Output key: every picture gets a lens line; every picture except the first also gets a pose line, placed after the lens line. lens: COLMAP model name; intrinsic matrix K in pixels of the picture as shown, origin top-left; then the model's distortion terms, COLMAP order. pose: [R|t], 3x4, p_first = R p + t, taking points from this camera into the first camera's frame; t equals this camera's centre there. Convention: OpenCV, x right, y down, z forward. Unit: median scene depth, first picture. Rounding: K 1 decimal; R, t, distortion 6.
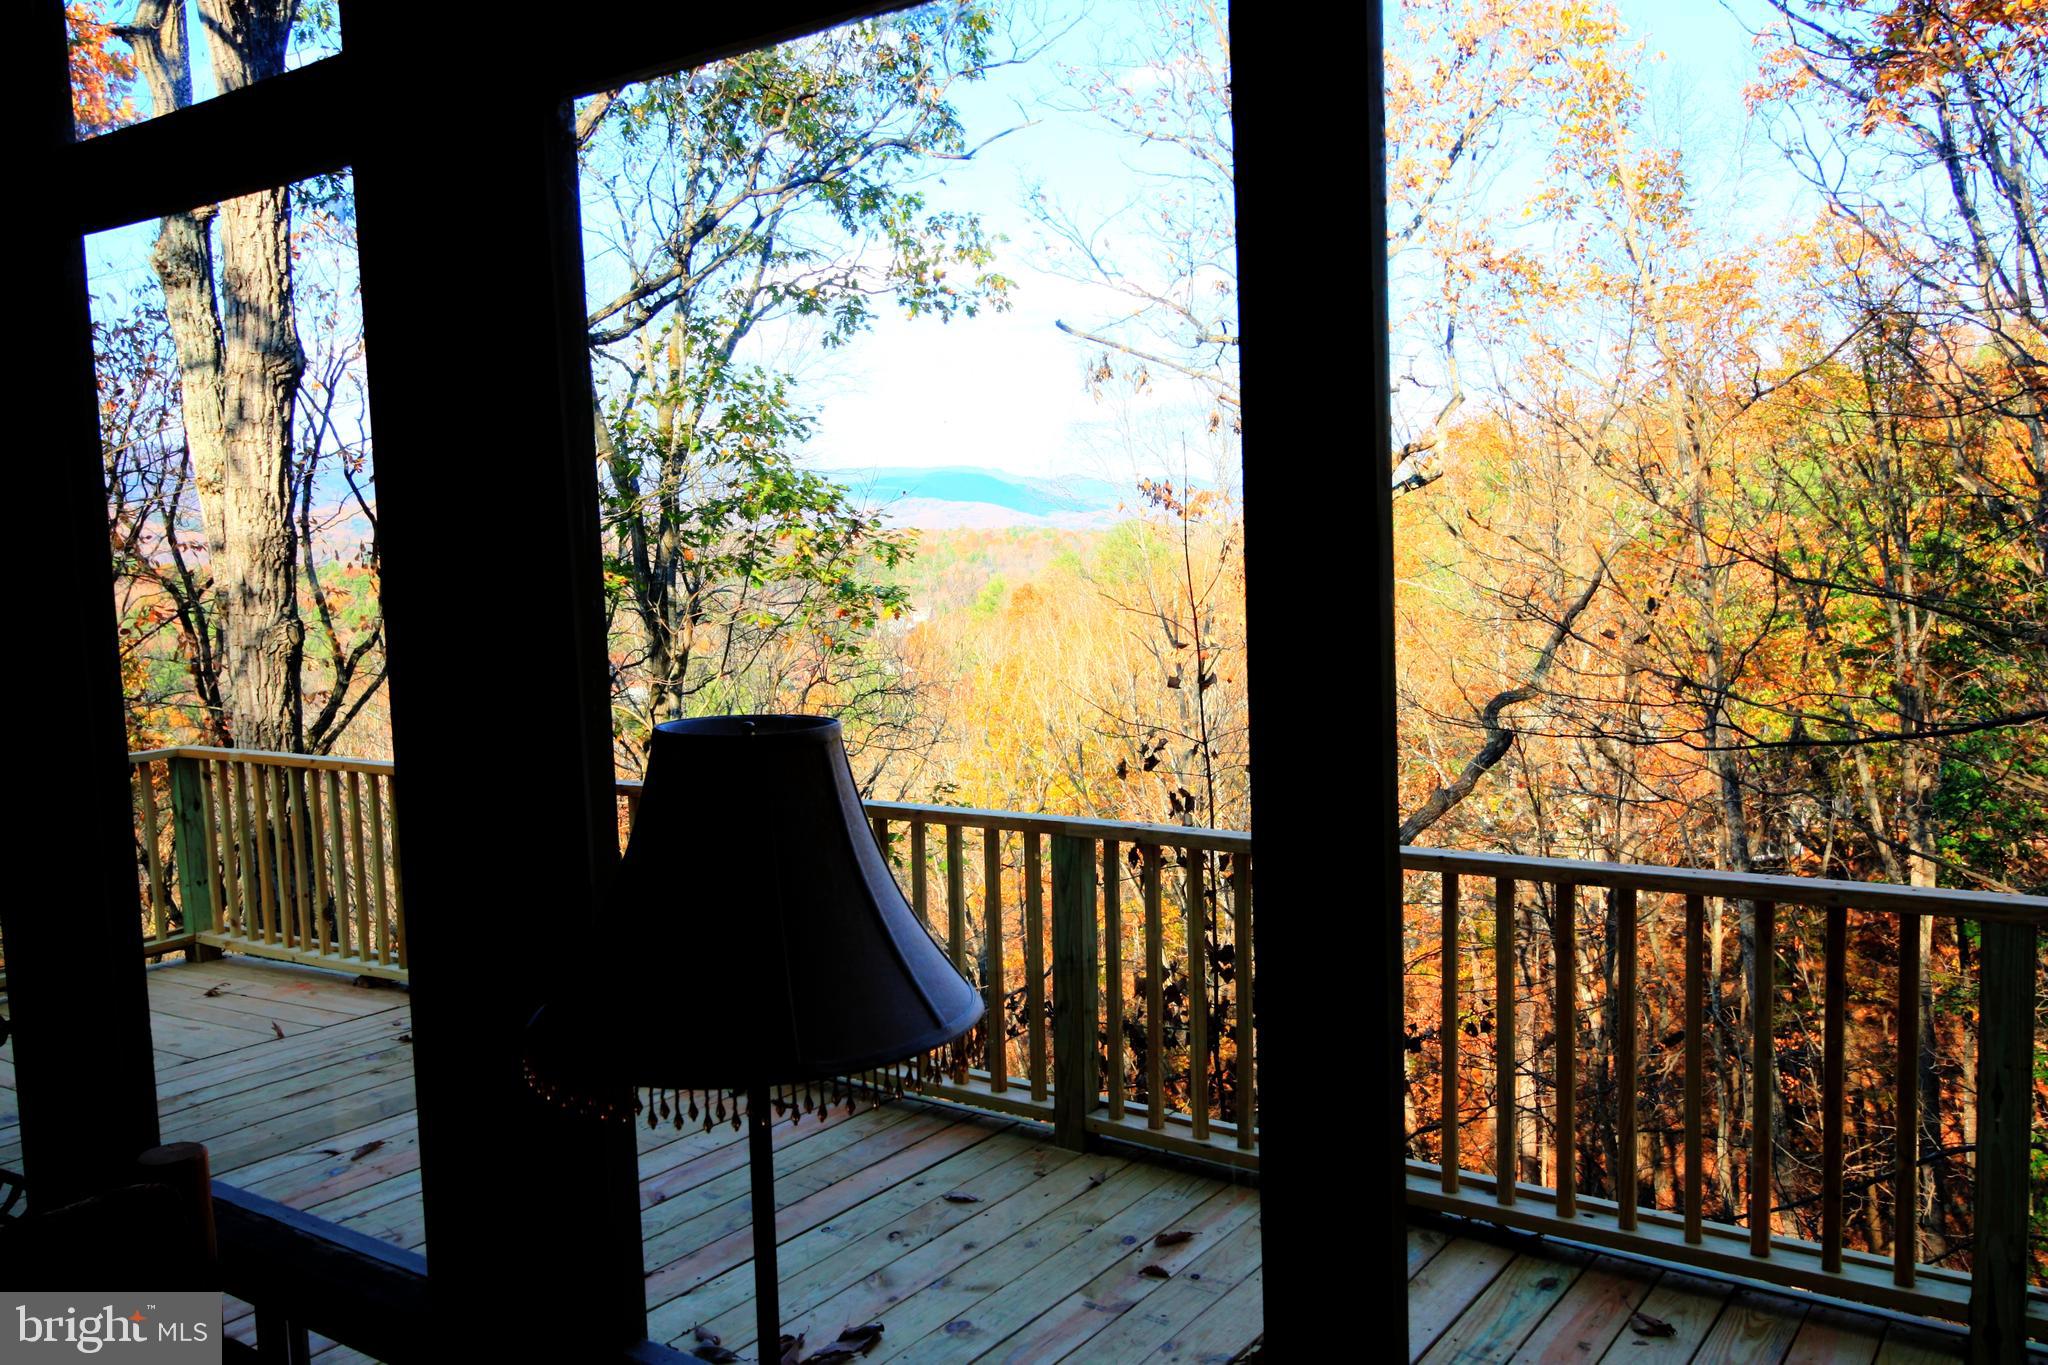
lens RADIAL K [[1651.2, 0, 1025.8], [0, 1651.2, 684.6], [0, 0, 1]] dist [0.009839, 0.004767]
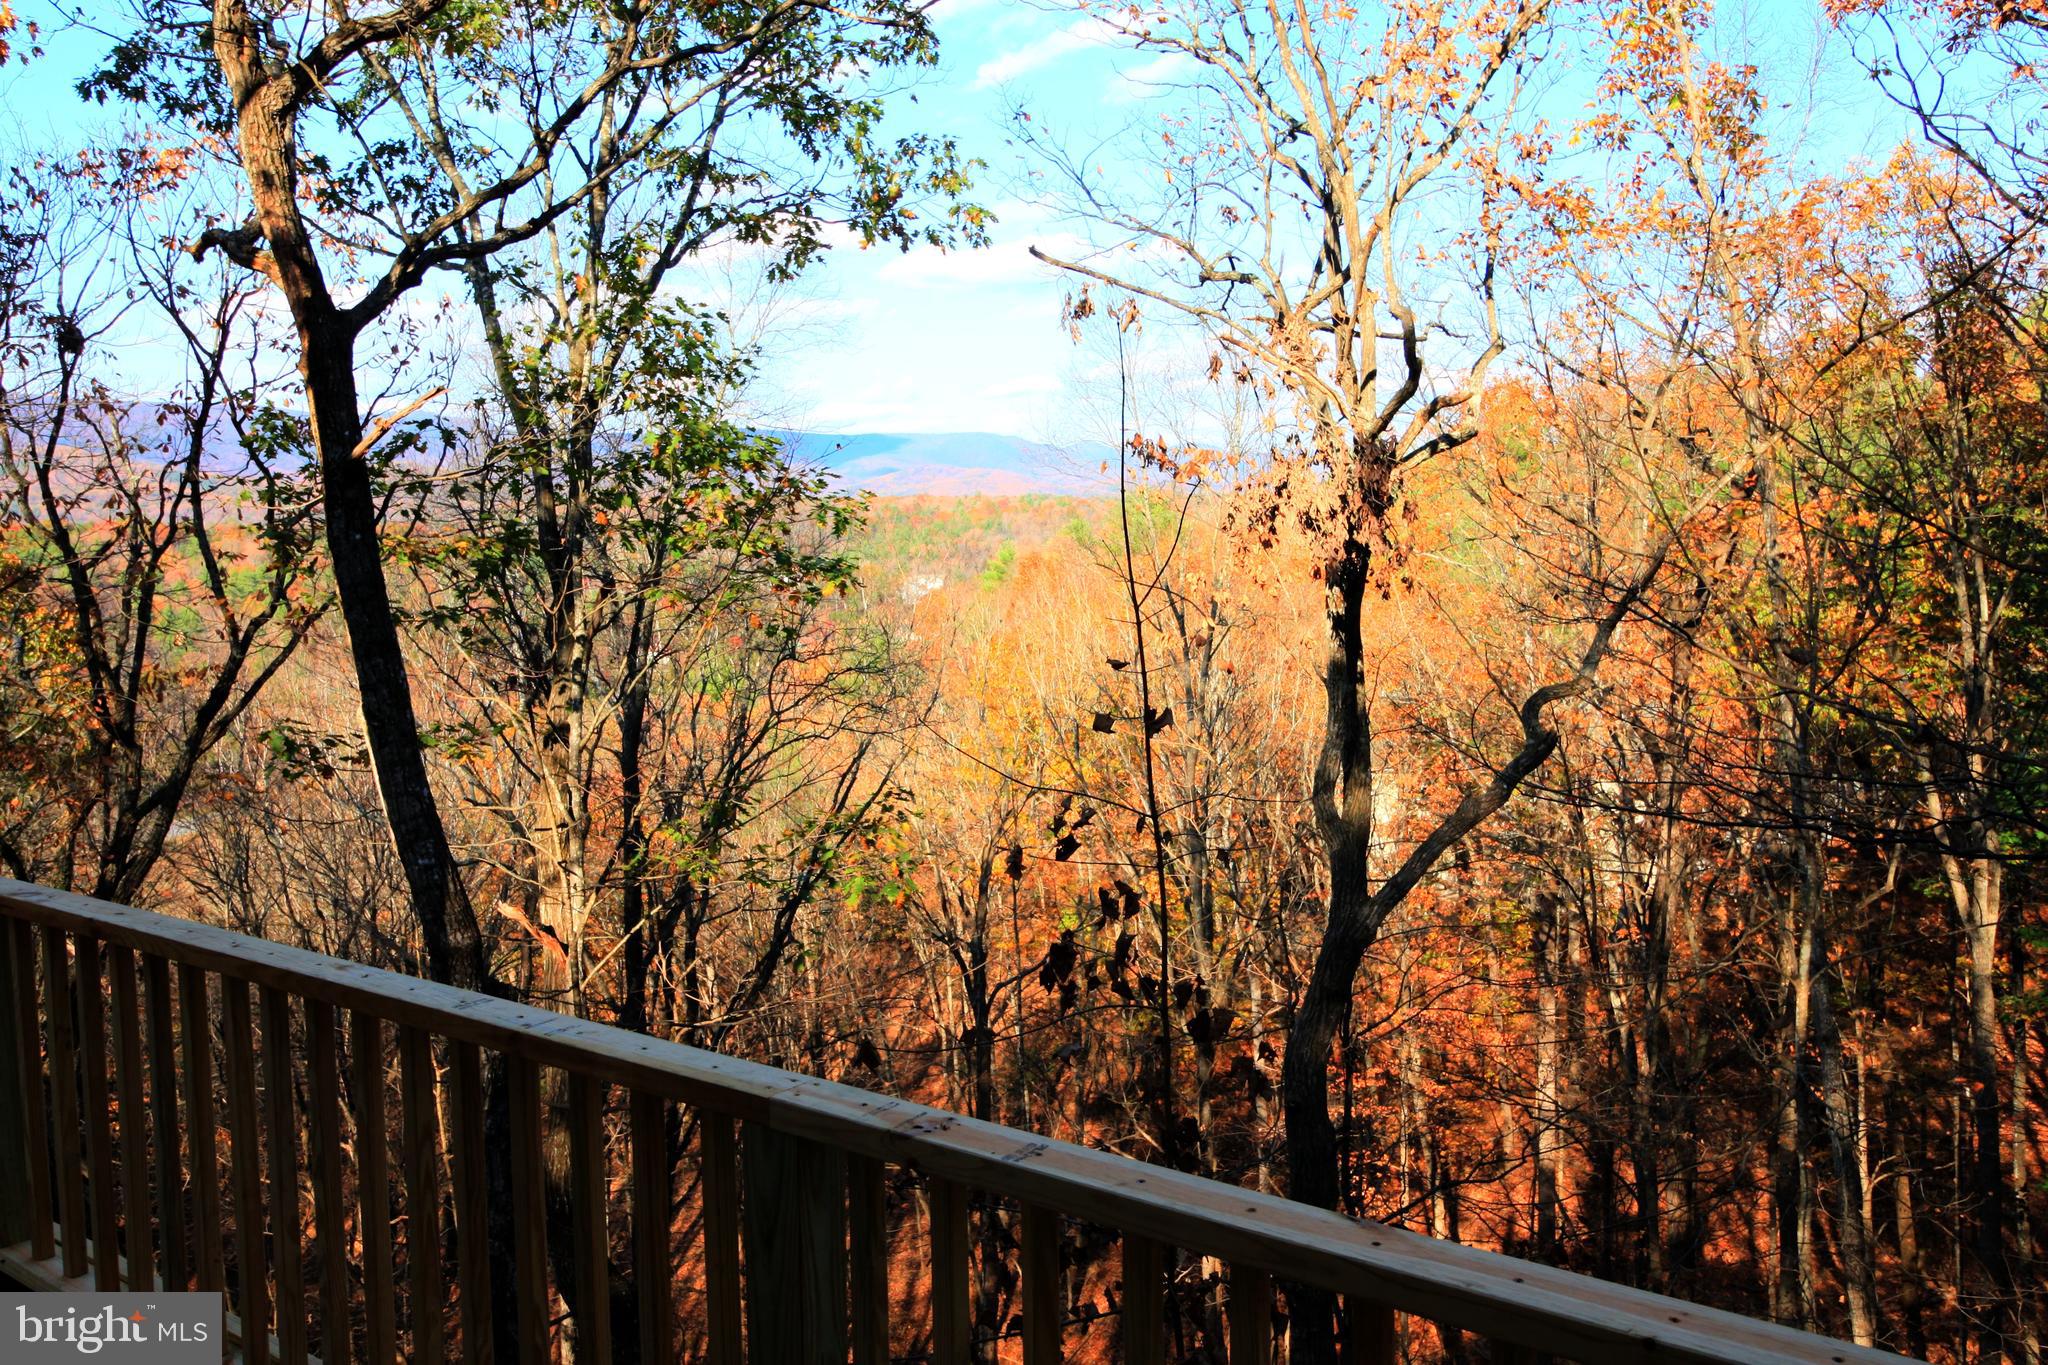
lens RADIAL K [[1651.2, 0, 1025.8], [0, 1651.2, 684.6], [0, 0, 1]] dist [0.009839, 0.004767]
pose [[0.999912, 0.010871, -0.007603, 0.022258], [-0.010722, 0.999754, 0.019392, -0.009811], [0.007812, -0.019309, 0.999783, 0.124395]]
